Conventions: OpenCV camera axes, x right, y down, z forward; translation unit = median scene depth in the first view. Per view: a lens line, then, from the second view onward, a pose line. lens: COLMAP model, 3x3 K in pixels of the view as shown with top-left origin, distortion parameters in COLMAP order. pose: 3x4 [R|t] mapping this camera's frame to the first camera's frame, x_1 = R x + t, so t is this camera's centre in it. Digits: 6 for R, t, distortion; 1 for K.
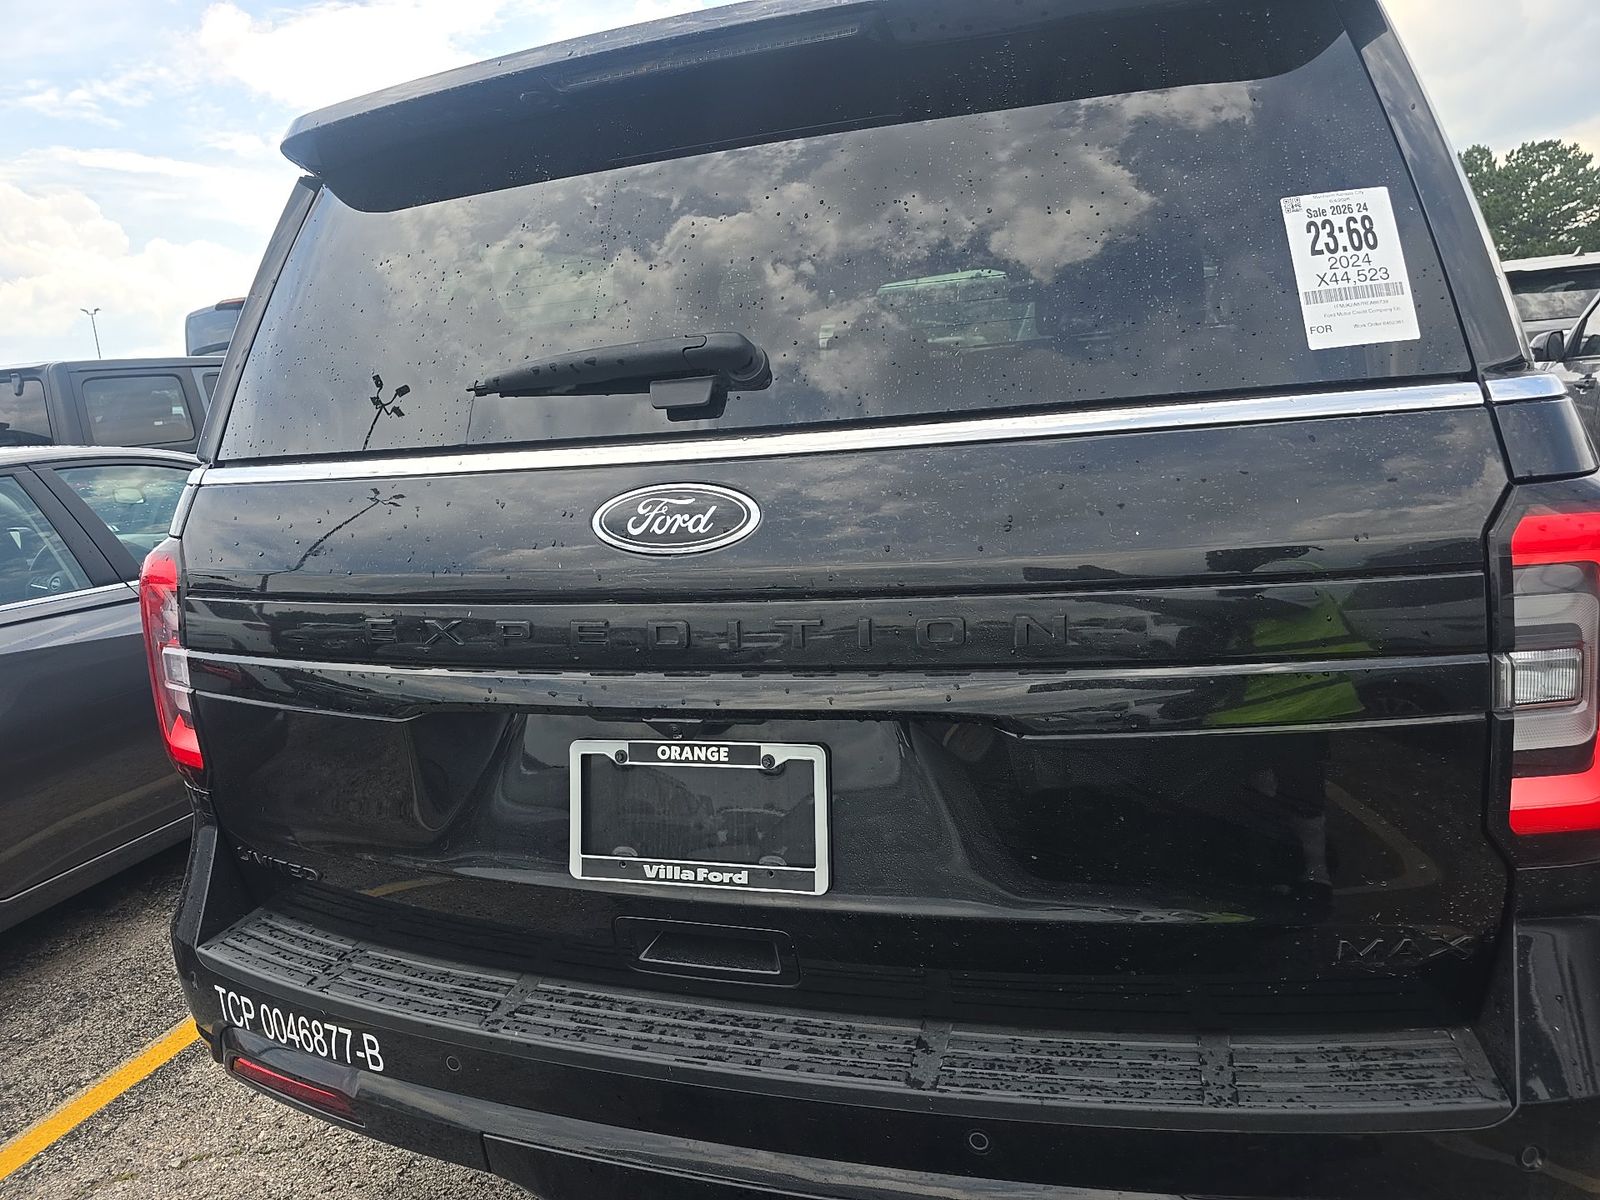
lens RADIAL K [[1024.7, 0, 838.0], [0, 1024.7, 539.4], [0, 0, 1]] dist [0.069295, -0.076932]
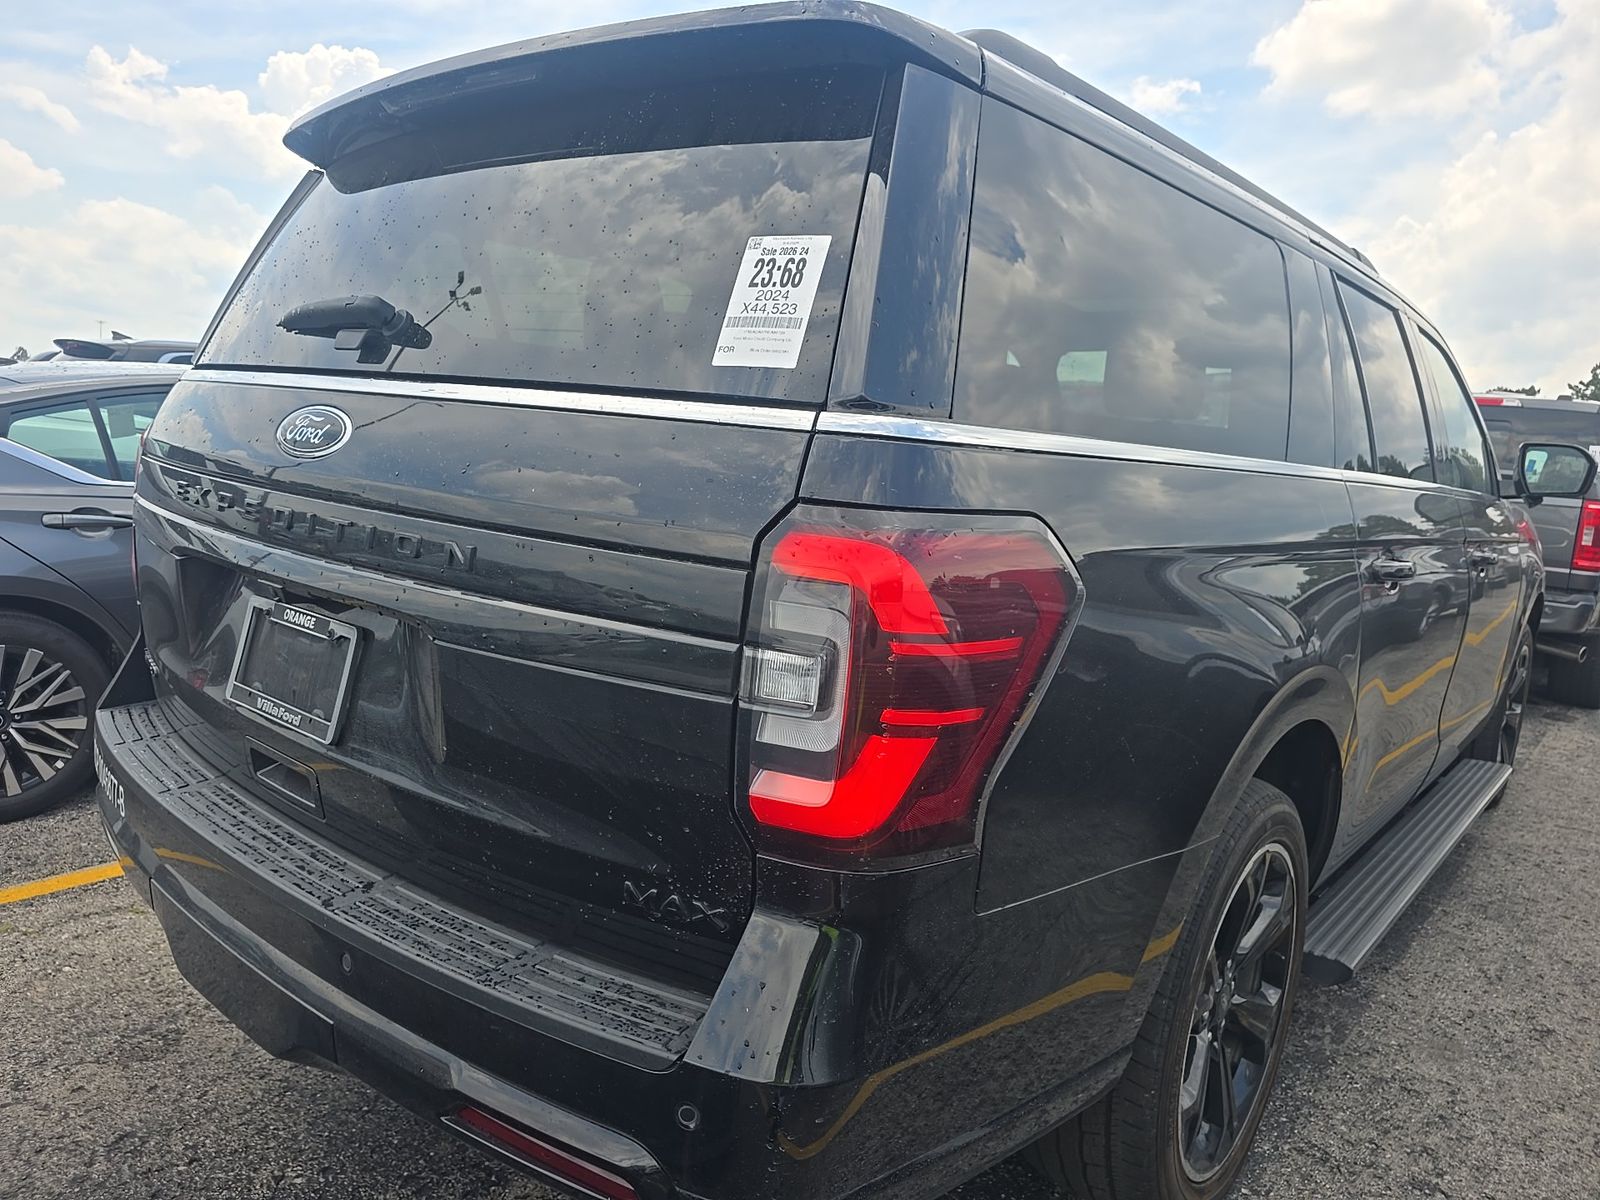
lens RADIAL K [[1024.7, 0, 838.0], [0, 1024.7, 539.4], [0, 0, 1]] dist [0.069295, -0.076932]
pose [[0.930642, 0.193917, -0.310327, 0.891999], [-0.208588, 0.977896, -0.014471, -0.006295], [0.300661, 0.078198, 0.950520, -0.019938]]
